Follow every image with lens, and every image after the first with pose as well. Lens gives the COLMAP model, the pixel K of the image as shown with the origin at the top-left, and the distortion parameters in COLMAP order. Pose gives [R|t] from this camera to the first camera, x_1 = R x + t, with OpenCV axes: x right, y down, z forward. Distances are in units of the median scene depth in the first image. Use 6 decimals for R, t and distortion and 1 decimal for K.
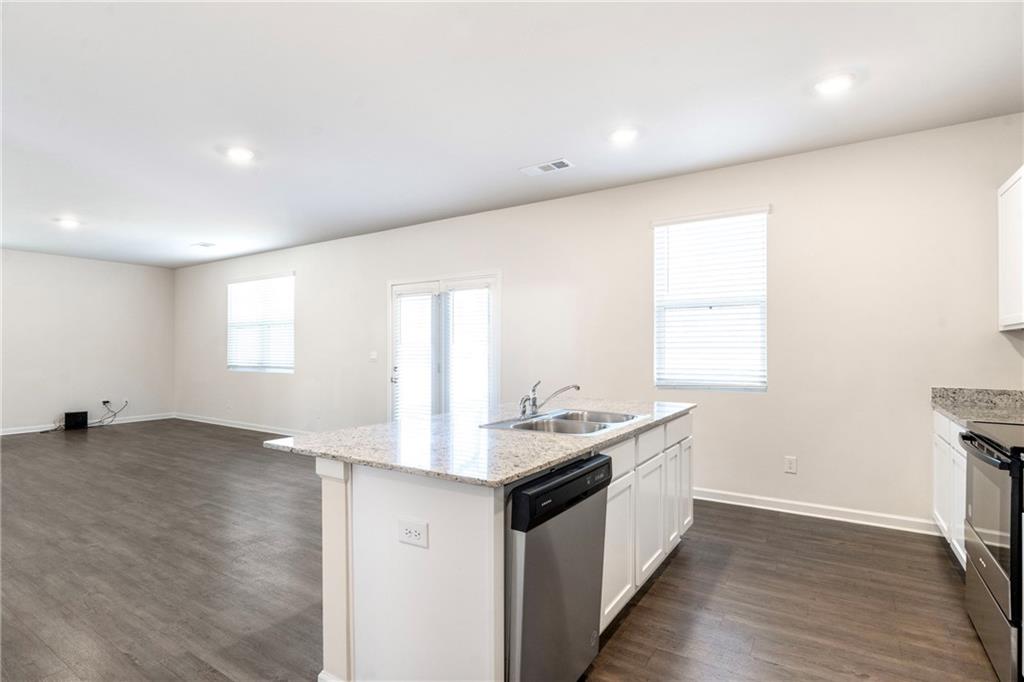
lens RADIAL K [[501.1, 0, 517.6], [0, 501.1, 352.4], [0, 0, 1]] dist [0.003252, 0.000371]
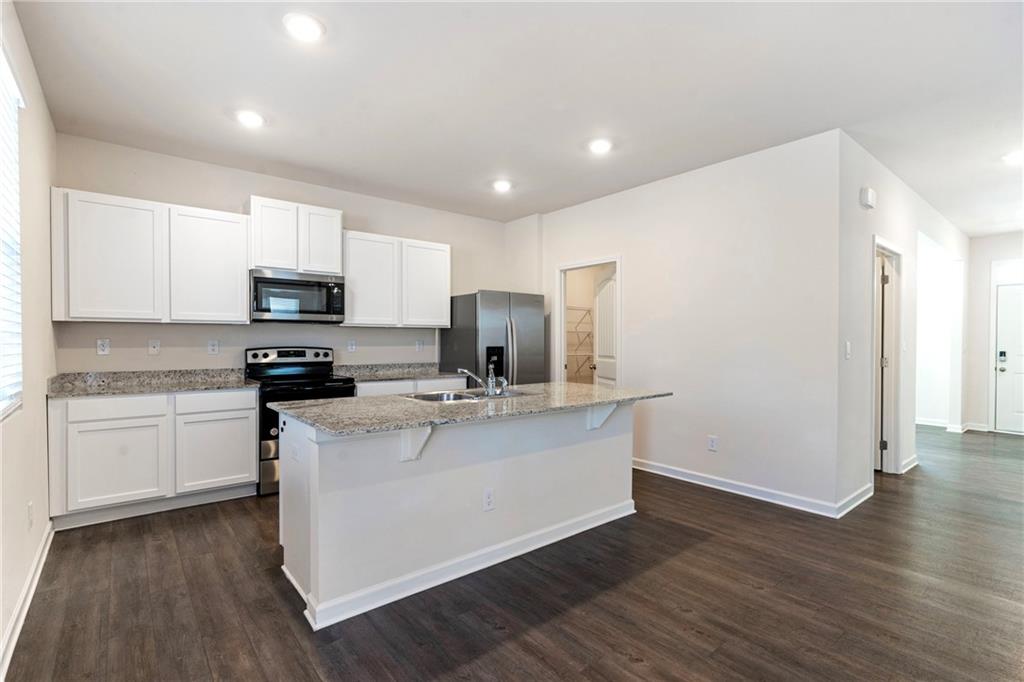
lens RADIAL K [[485.1, 0, 512.0], [0, 485.1, 341.0], [0, 0, 1]] dist [0.000269, -0.000043]
pose [[-0.950950, -0.007958, 0.309242, -0.217678], [-0.005657, 0.999949, 0.008339, -0.010417], [-0.309293, 0.006181, -0.950947, 1.252012]]
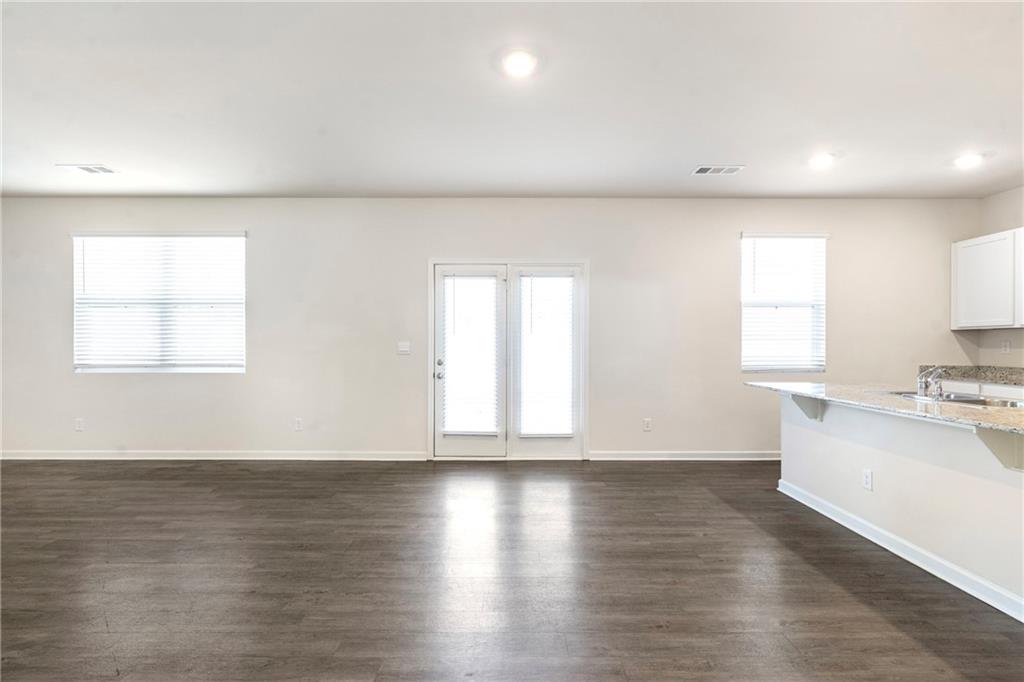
lens RADIAL K [[466.2, 0, 512.0], [0, 466.2, 341.0], [0, 0, 1]] dist [0.000357, 0.000264]
pose [[0.838735, 0.001389, 0.544538, -0.806660], [0.001021, 0.999991, -0.004123, -0.000838], [-0.544539, 0.004014, 0.838726, 0.375503]]
